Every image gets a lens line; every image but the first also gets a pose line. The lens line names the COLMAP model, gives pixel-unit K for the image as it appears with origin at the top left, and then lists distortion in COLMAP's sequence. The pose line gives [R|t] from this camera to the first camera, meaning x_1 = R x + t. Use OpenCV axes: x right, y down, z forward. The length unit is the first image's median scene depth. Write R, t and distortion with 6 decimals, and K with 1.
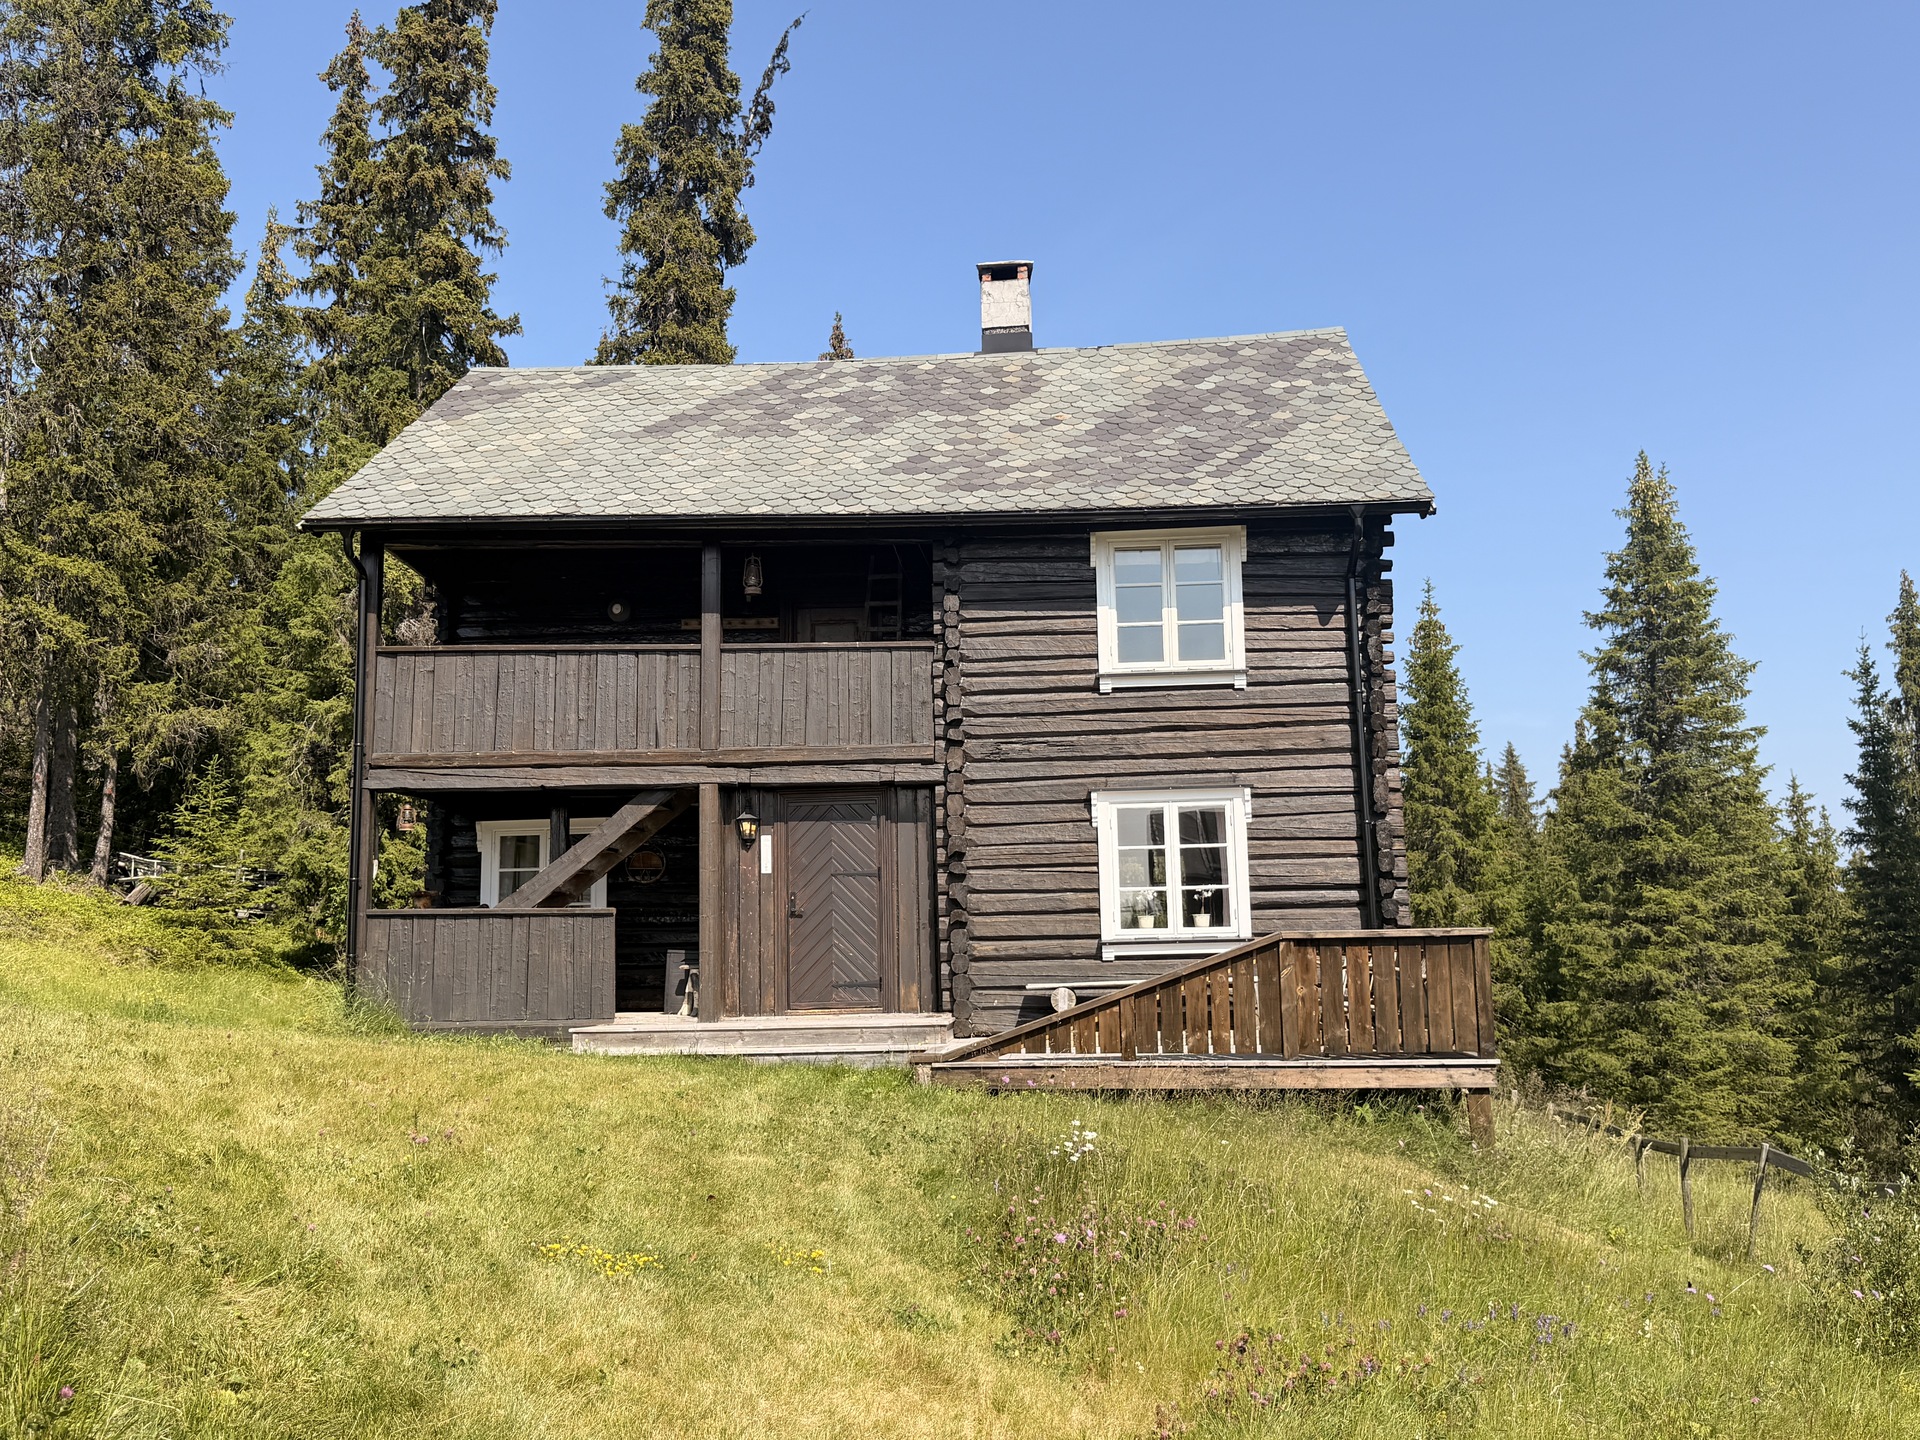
lens RADIAL K [[1716.4, 0, 957.5], [0, 1716.4, 716.8], [0, 0, 1]] dist [0.063448, 0.004132]
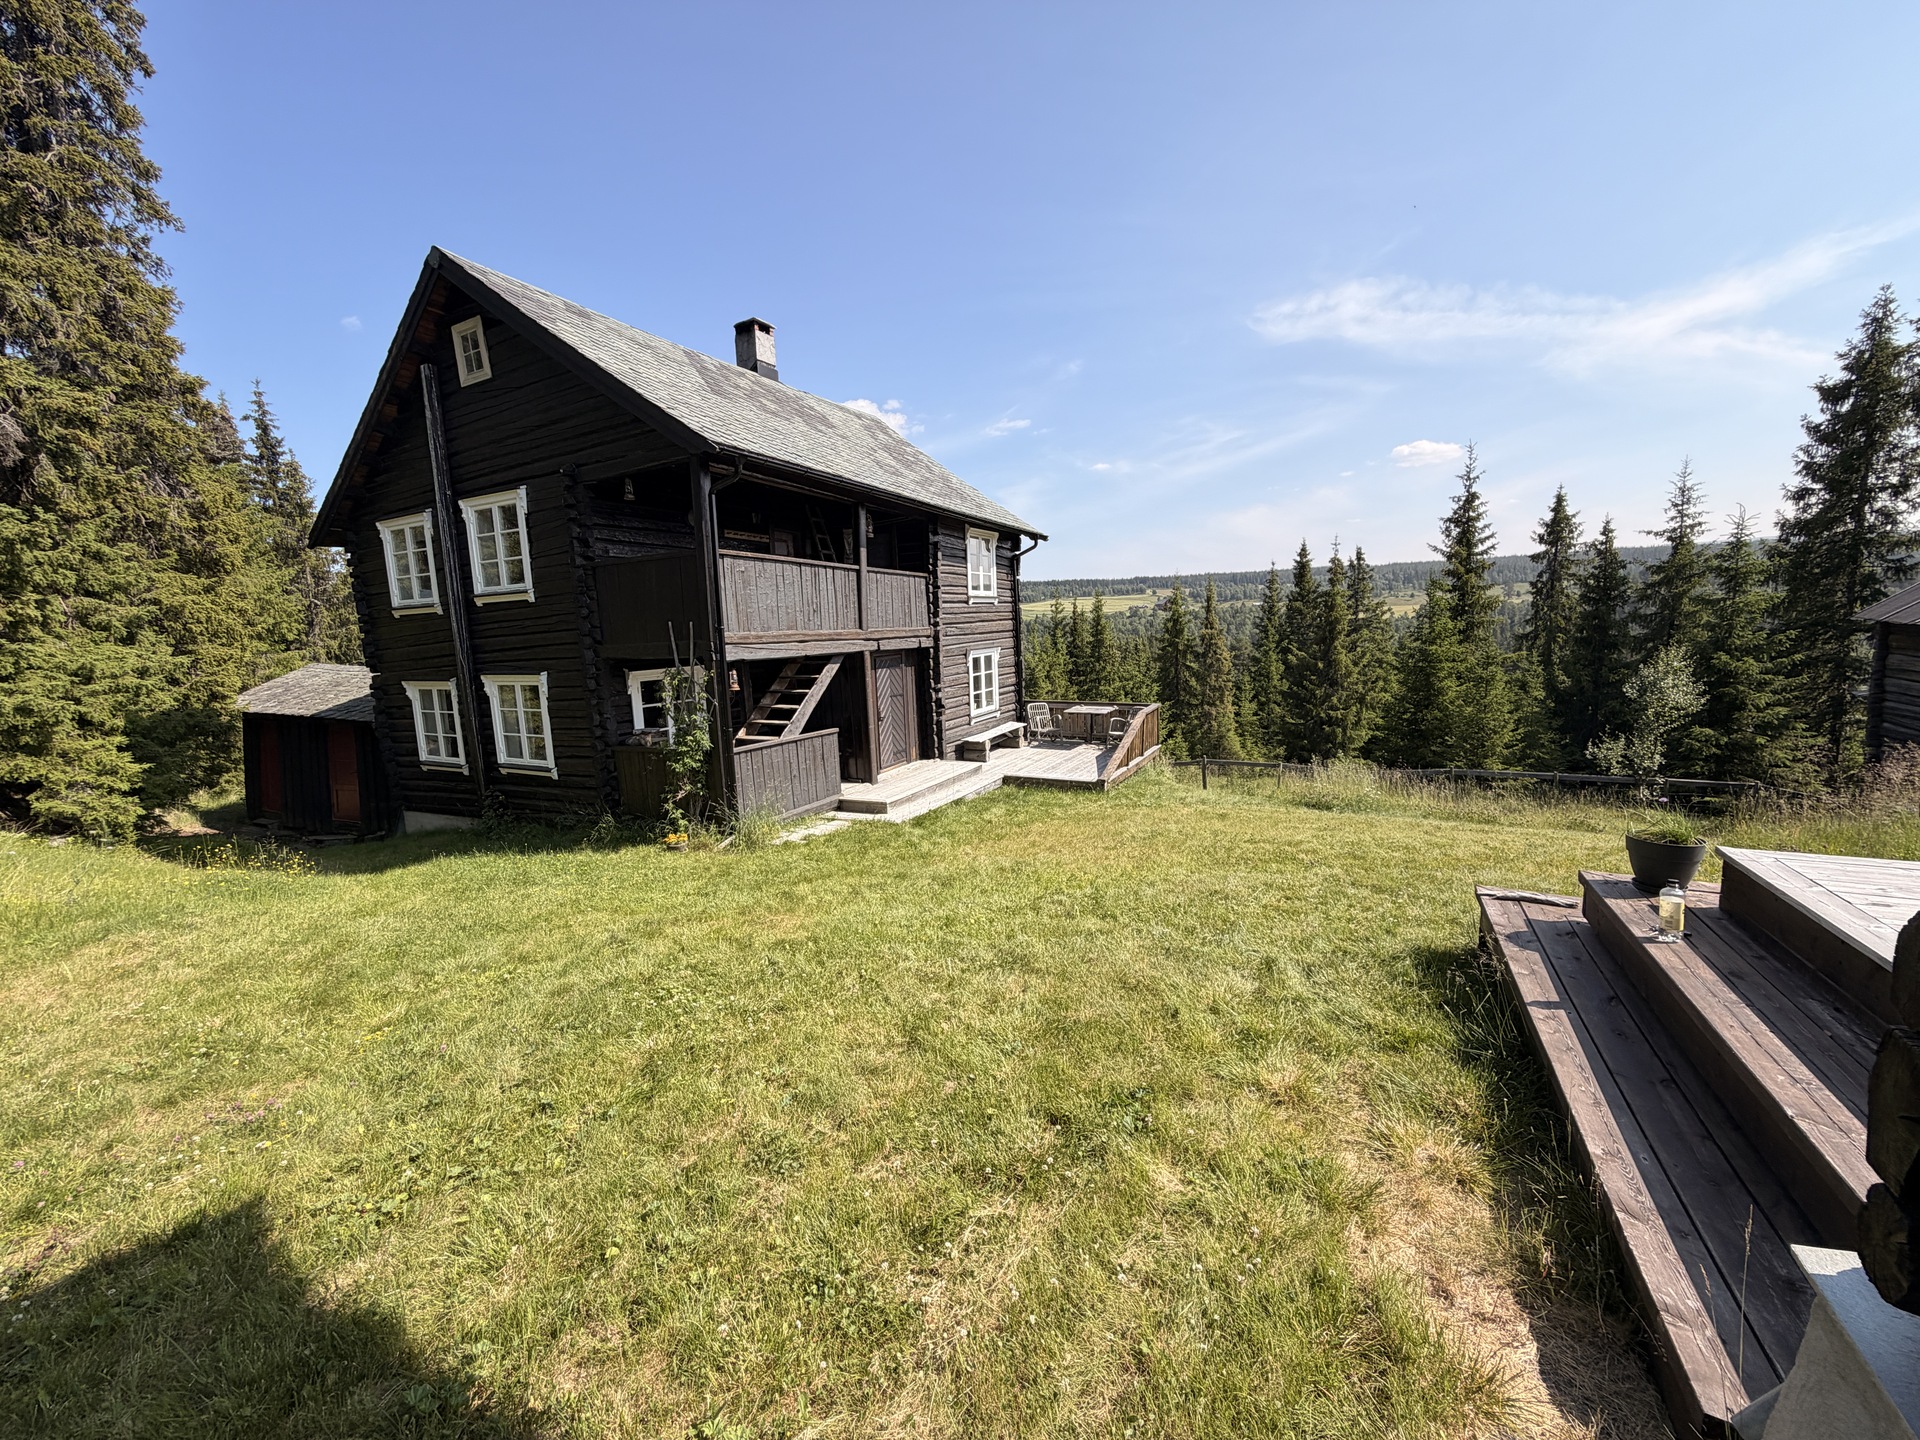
lens RADIAL K [[765.7, 0, 941.1], [0, 765.7, 719.3], [0, 0, 1]] dist [0.004819, -0.000778]
pose [[0.400021, -0.114912, 0.909274, -0.823293], [-0.099115, 0.980866, 0.167564, -0.029528], [-0.911131, -0.157152, 0.380977, 0.636138]]
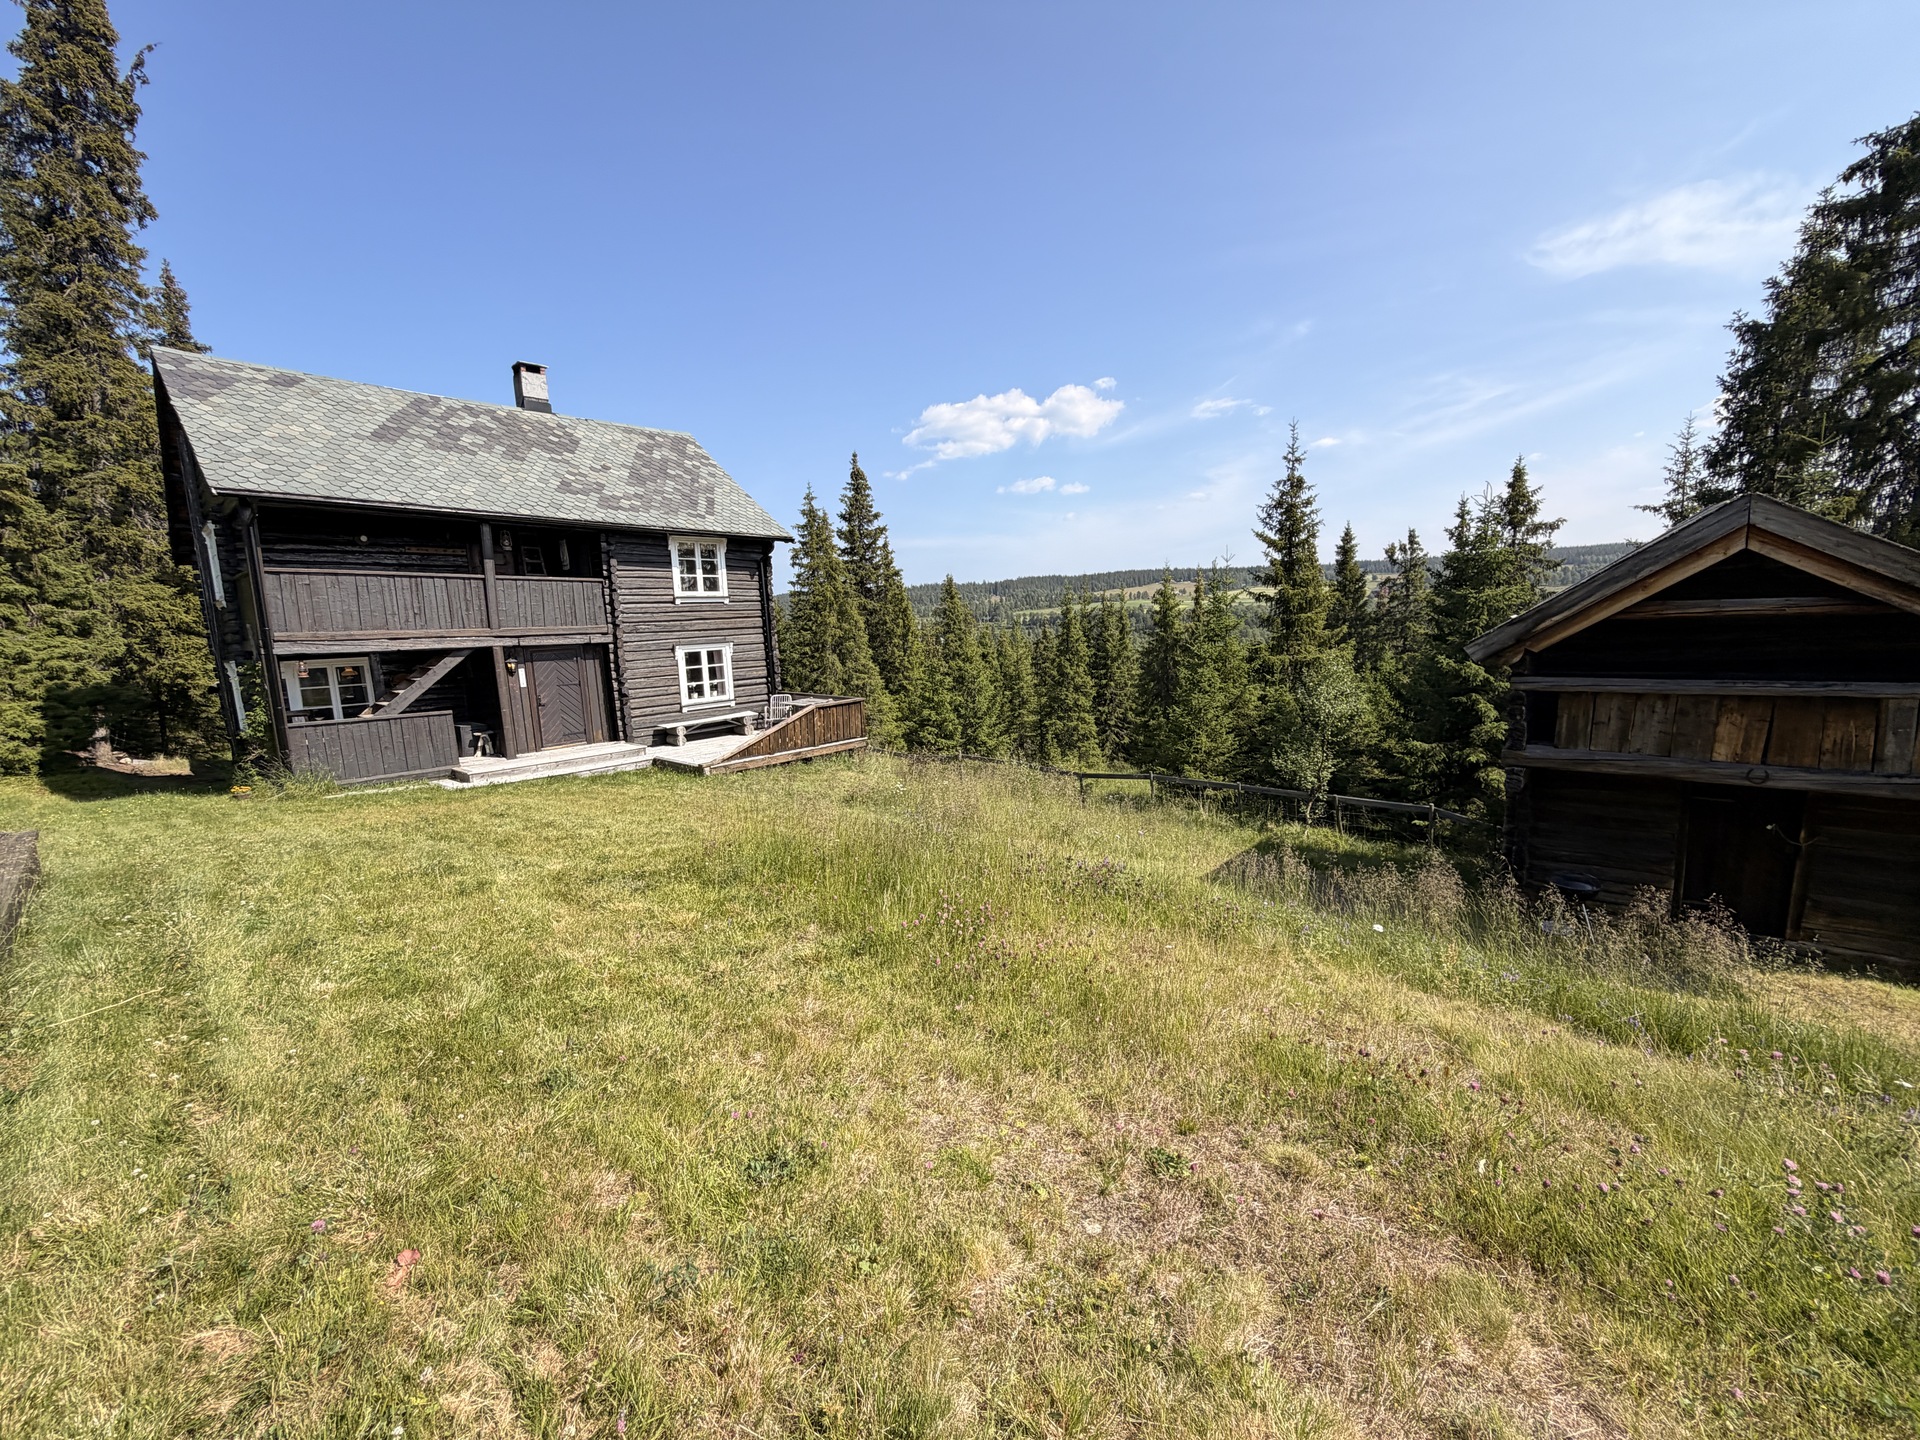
lens RADIAL K [[765.7, 0, 943.0], [0, 765.7, 724.9], [0, 0, 1]] dist [0.004819, -0.000778]
pose [[0.616385, -0.117281, 0.778662, -0.543188], [-0.082899, 0.973687, 0.212278, -0.108493], [-0.783069, -0.195395, 0.590444, 0.030348]]
